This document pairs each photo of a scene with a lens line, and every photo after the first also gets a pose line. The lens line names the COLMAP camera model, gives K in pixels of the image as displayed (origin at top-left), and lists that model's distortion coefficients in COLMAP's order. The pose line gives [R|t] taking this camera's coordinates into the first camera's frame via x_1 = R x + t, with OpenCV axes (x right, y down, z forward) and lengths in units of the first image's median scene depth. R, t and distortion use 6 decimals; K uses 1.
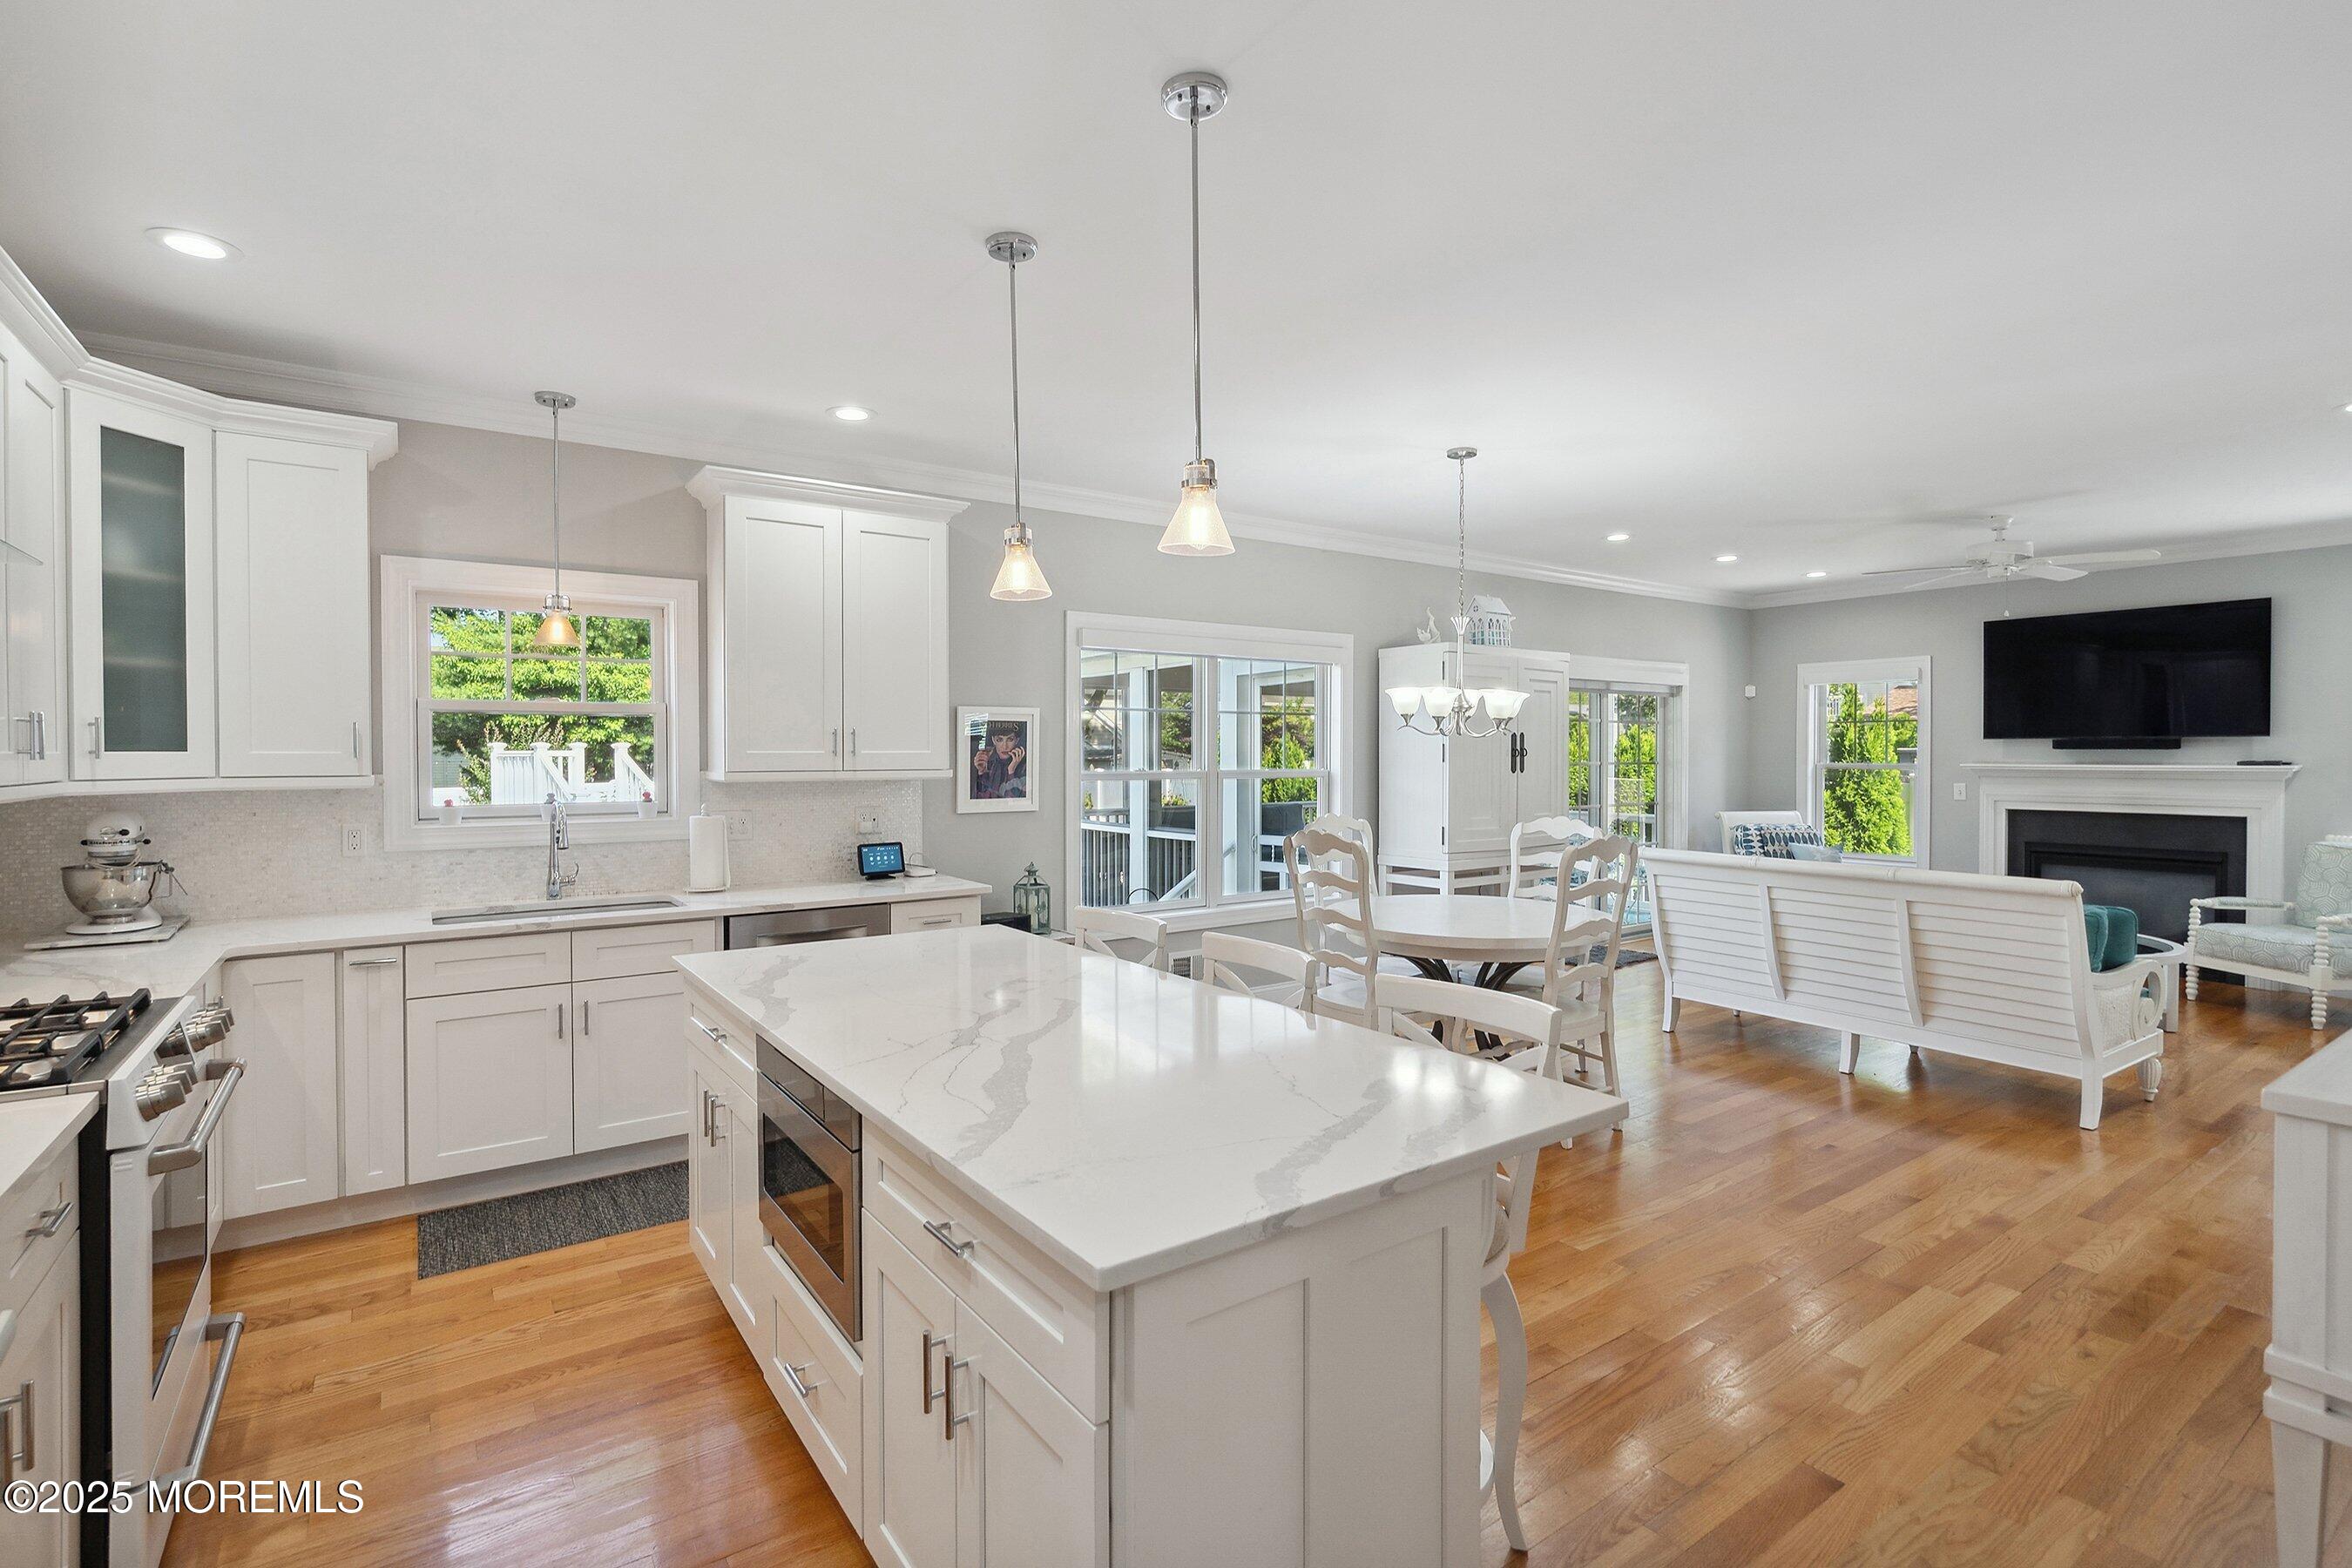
lens RADIAL K [[1103.6, 0, 1160.1], [0, 1103.6, 774.9], [0, 0, 1]] dist [-0.002024, 0.001288]
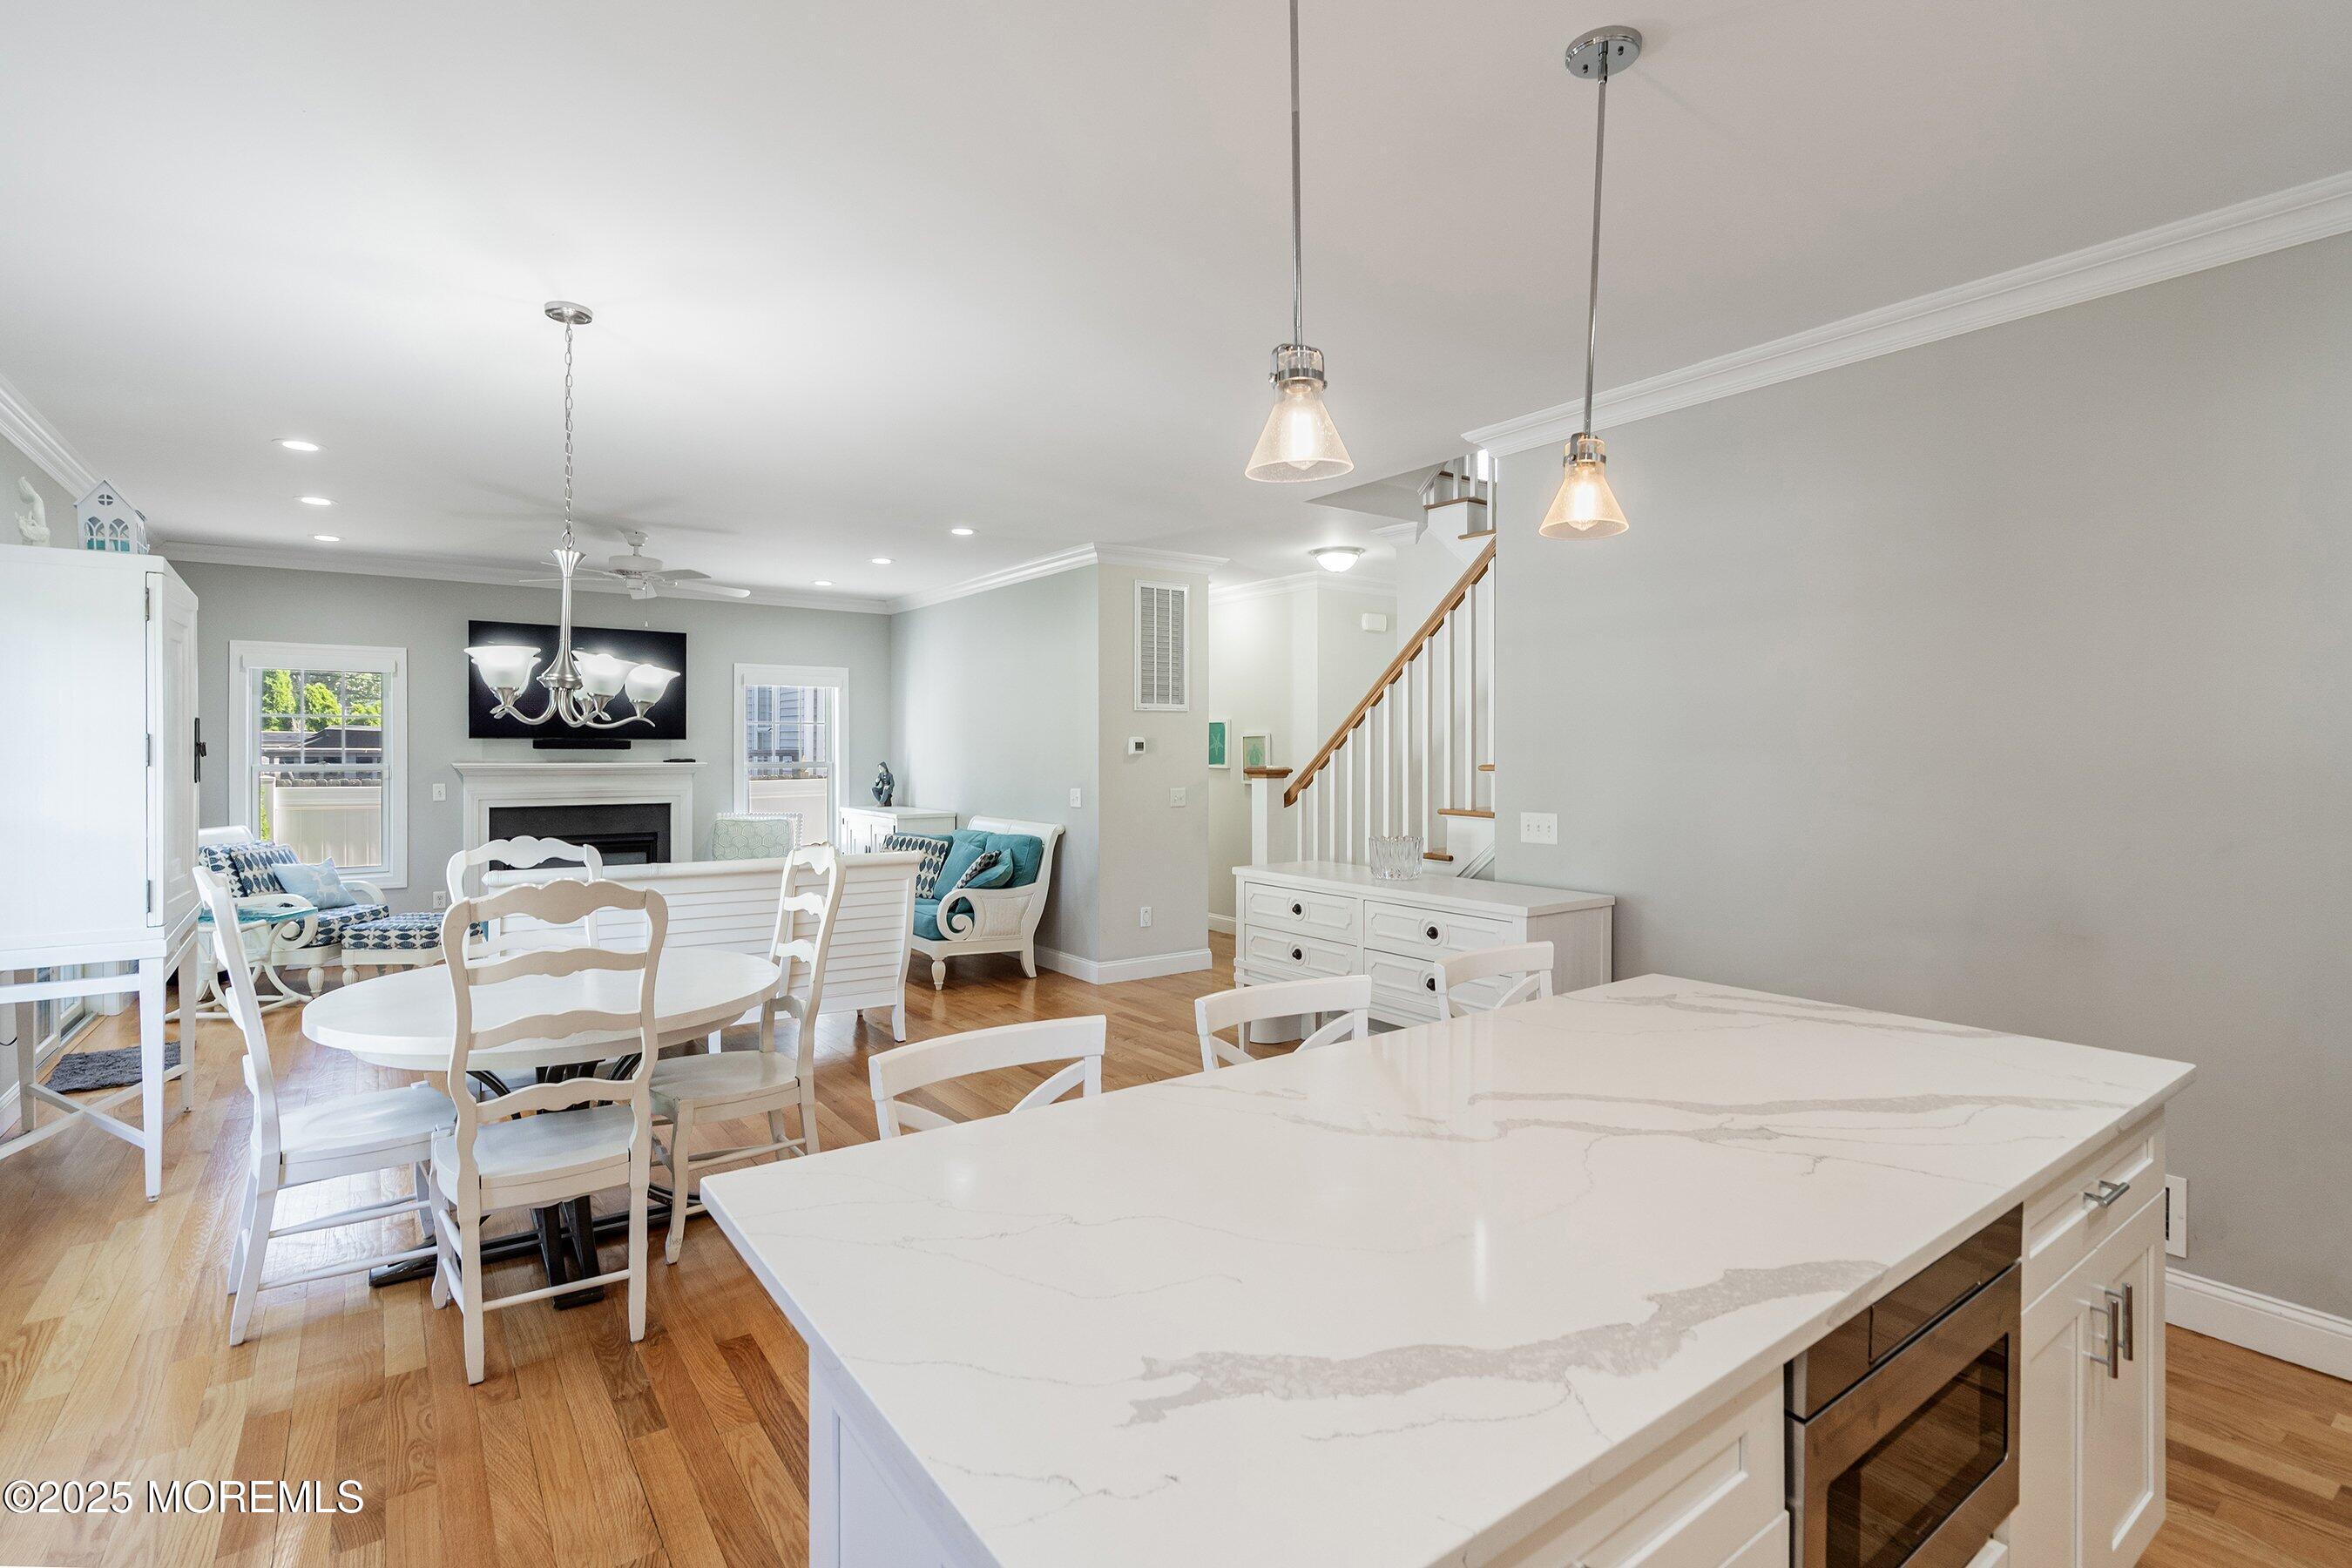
lens RADIAL K [[1103.6, 0, 1165.5], [0, 1103.6, 767.1], [0, 0, 1]] dist [-0.002024, 0.001288]
pose [[-0.024654, -0.013023, 0.999611, -0.296813], [0.017211, 0.999761, 0.013450, -0.010234], [-0.999548, 0.017536, -0.024424, 0.453737]]
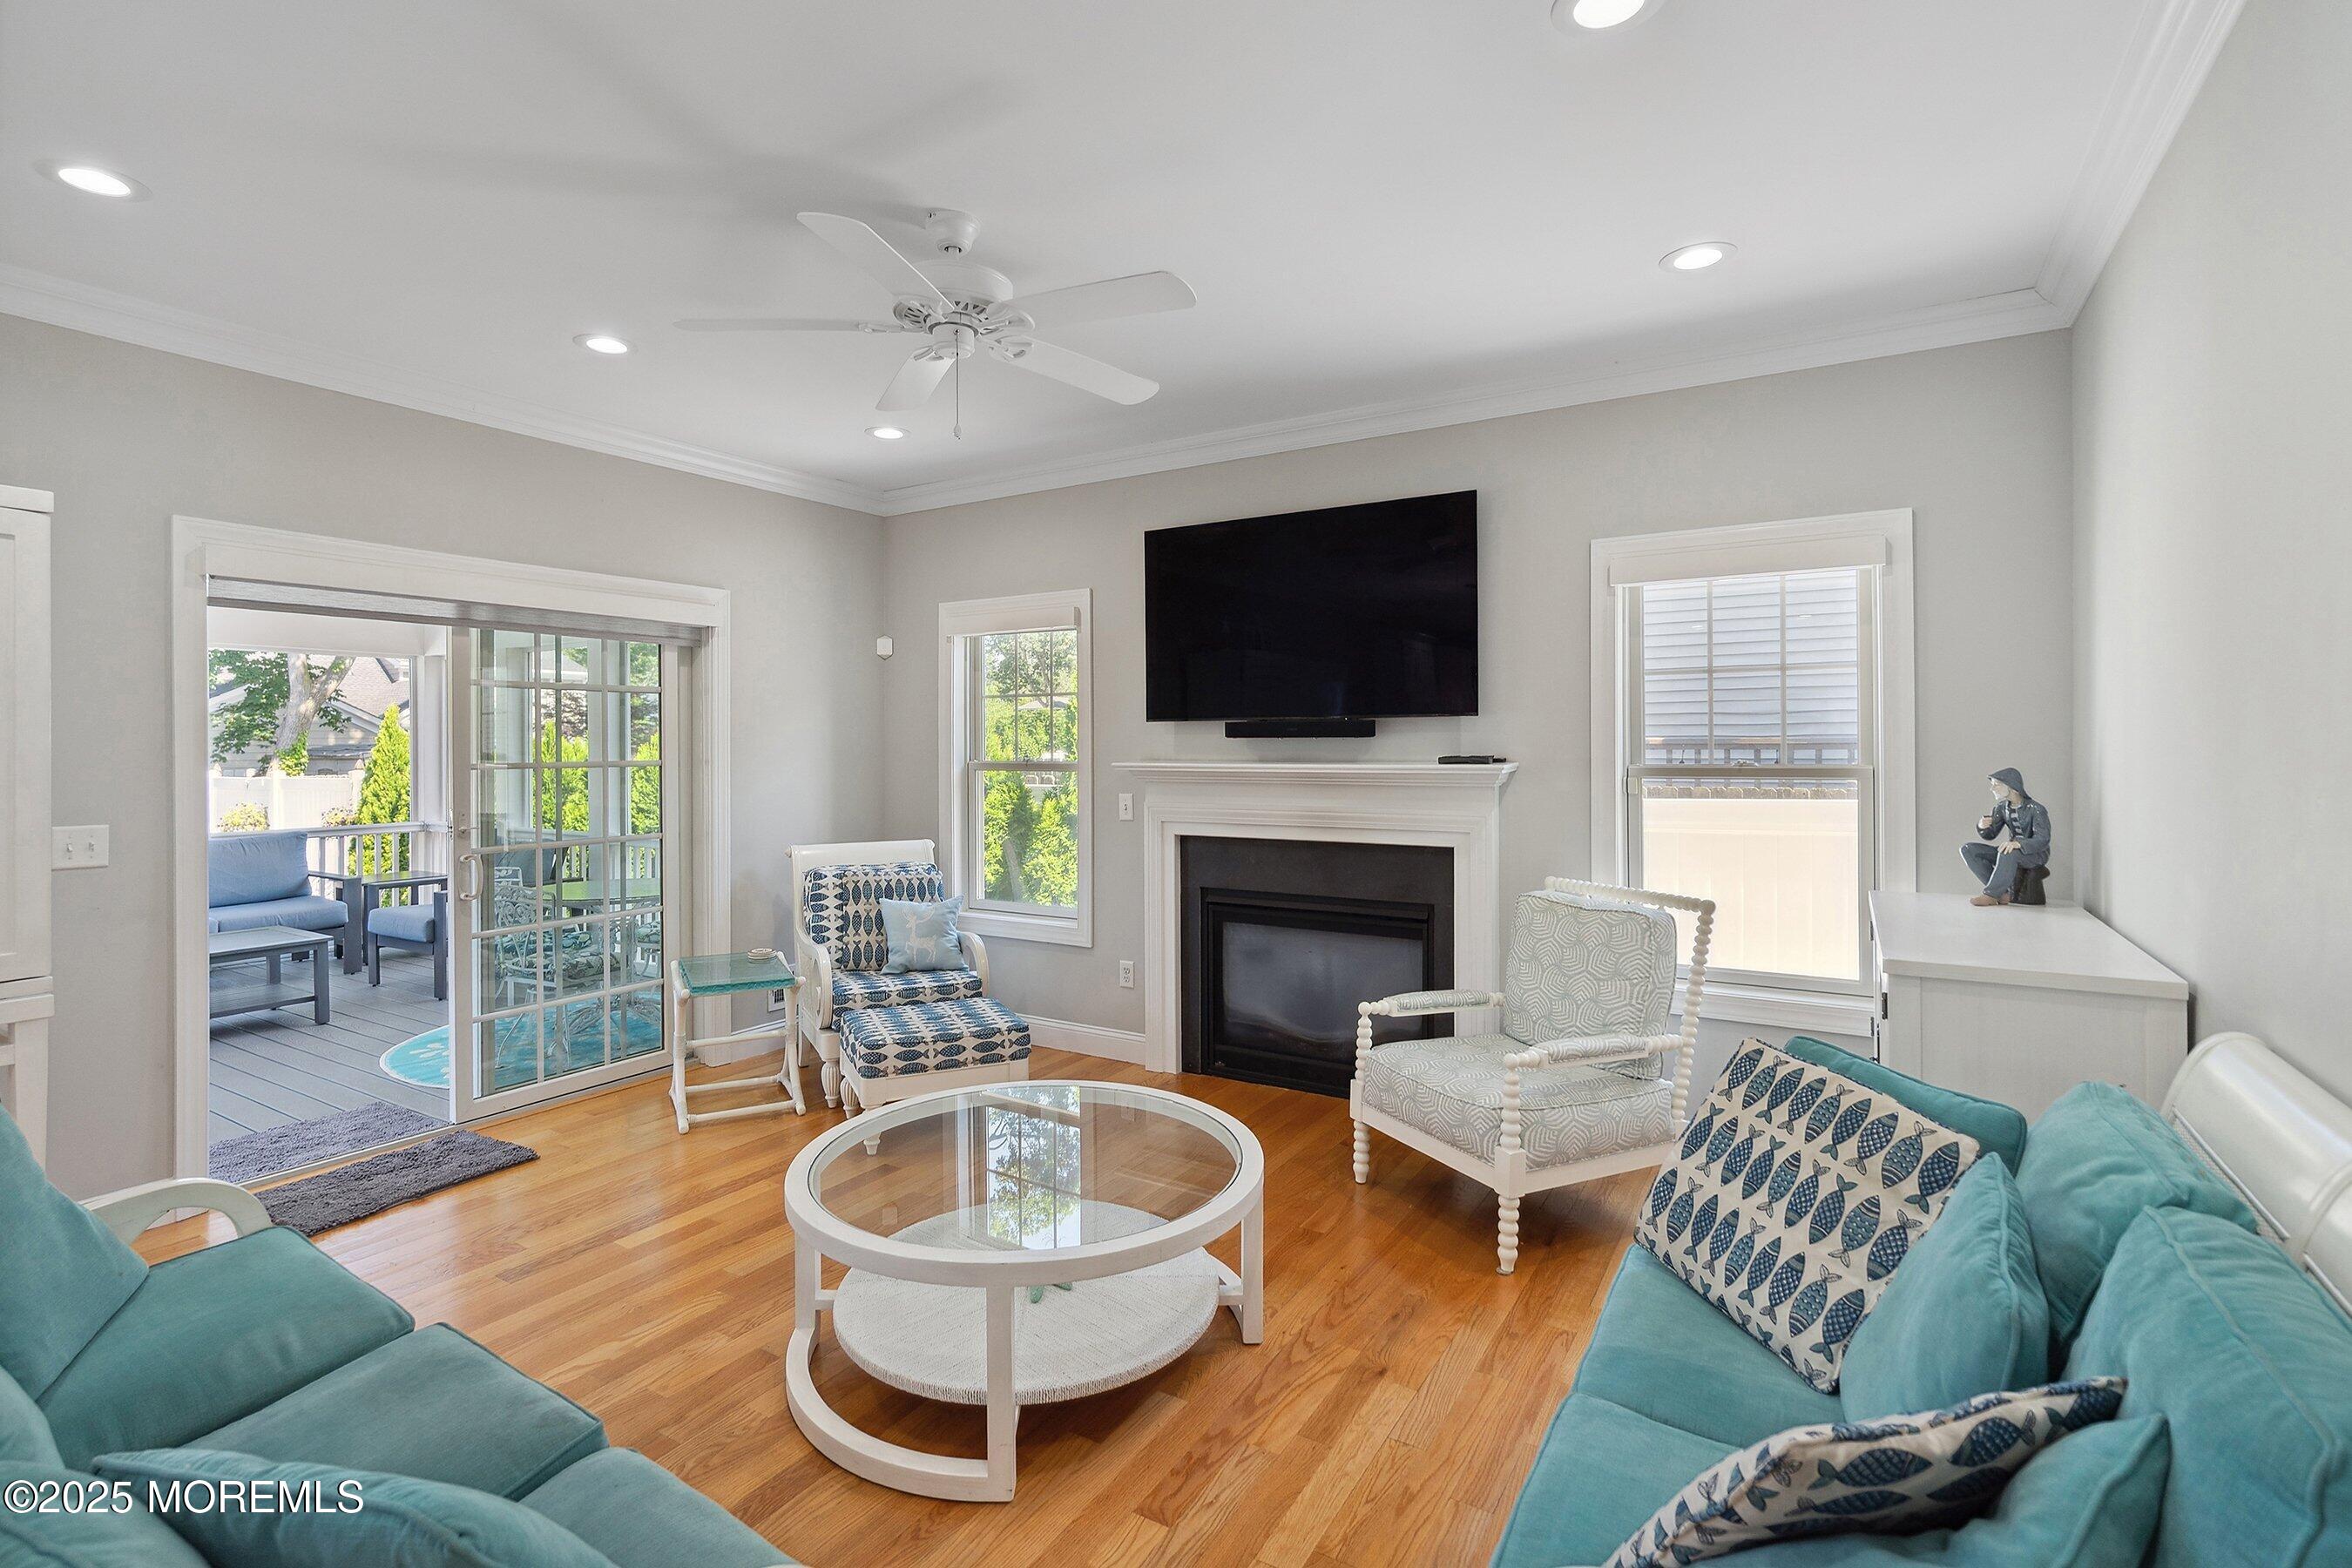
lens RADIAL K [[1103.6, 0, 1177.6], [0, 1103.6, 751.1], [0, 0, 1]] dist [-0.002024, 0.001288]
pose [[0.919966, -0.006599, 0.391942, 0.594723], [0.011650, 0.999877, -0.010511, -0.010652], [-0.391824, 0.014236, 0.919930, 0.487336]]
